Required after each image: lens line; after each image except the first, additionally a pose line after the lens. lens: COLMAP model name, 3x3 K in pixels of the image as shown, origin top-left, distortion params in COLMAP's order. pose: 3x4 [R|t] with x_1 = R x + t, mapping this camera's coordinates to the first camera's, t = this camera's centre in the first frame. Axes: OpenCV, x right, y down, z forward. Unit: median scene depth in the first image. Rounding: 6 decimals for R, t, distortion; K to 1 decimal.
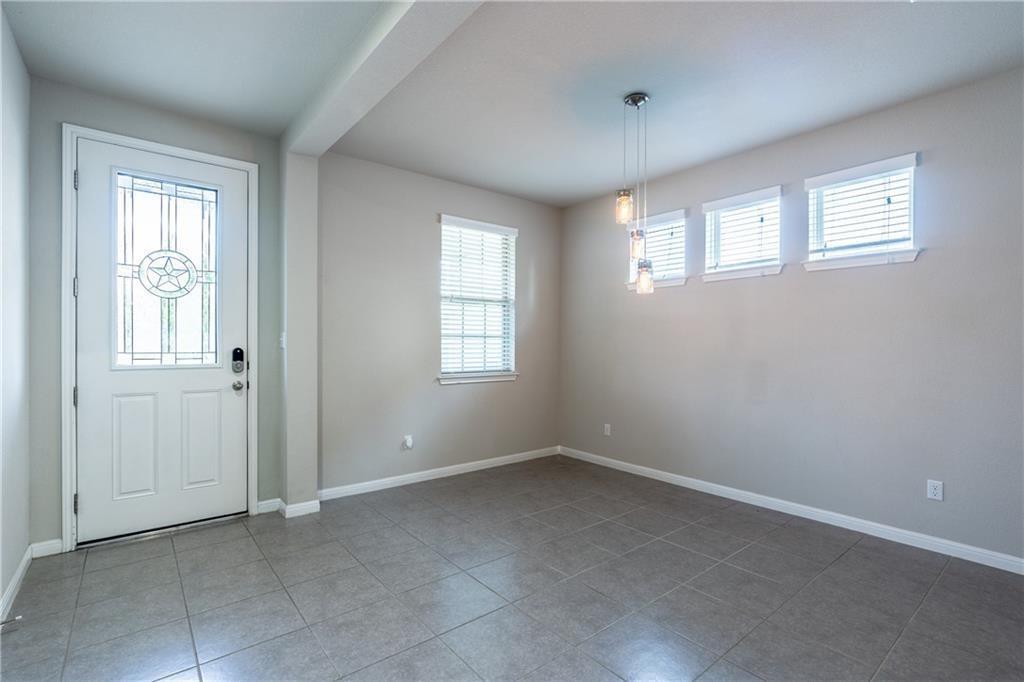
lens RADIAL K [[466.2, 0, 505.6], [0, 466.2, 344.1], [0, 0, 1]] dist [-0.005566, -0.000178]
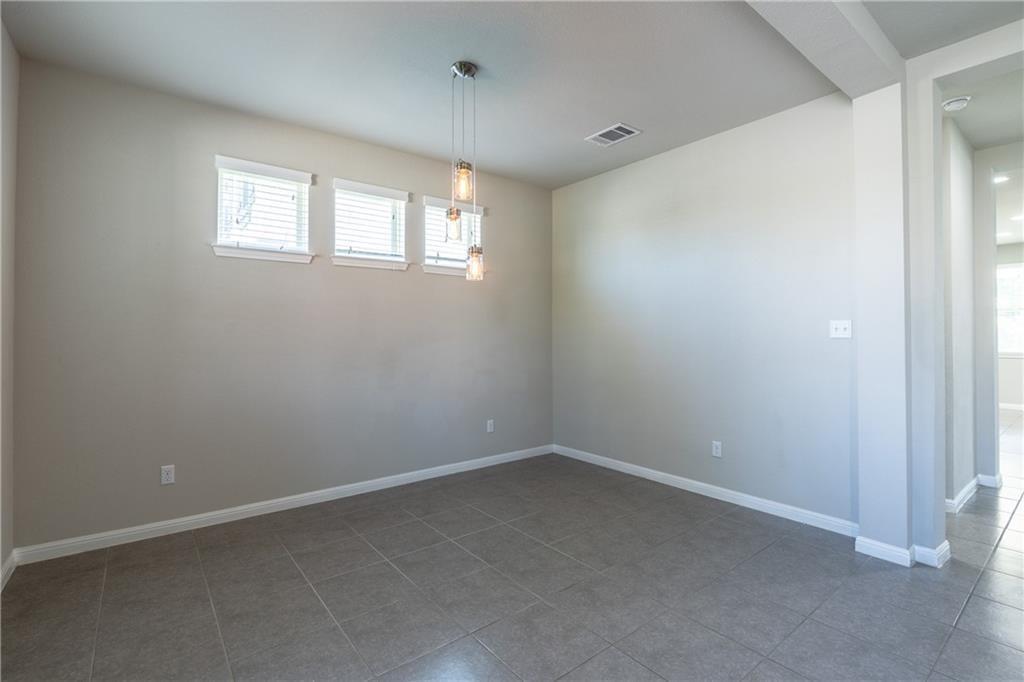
lens RADIAL K [[466.2, 0, 506.9], [0, 466.2, 333.8], [0, 0, 1]] dist [-0.005566, -0.000178]
pose [[0.026821, -0.007627, 0.999611, -0.537807], [0.002614, 0.999968, 0.007559, -0.007448], [-0.999637, 0.002410, 0.026840, 0.755672]]
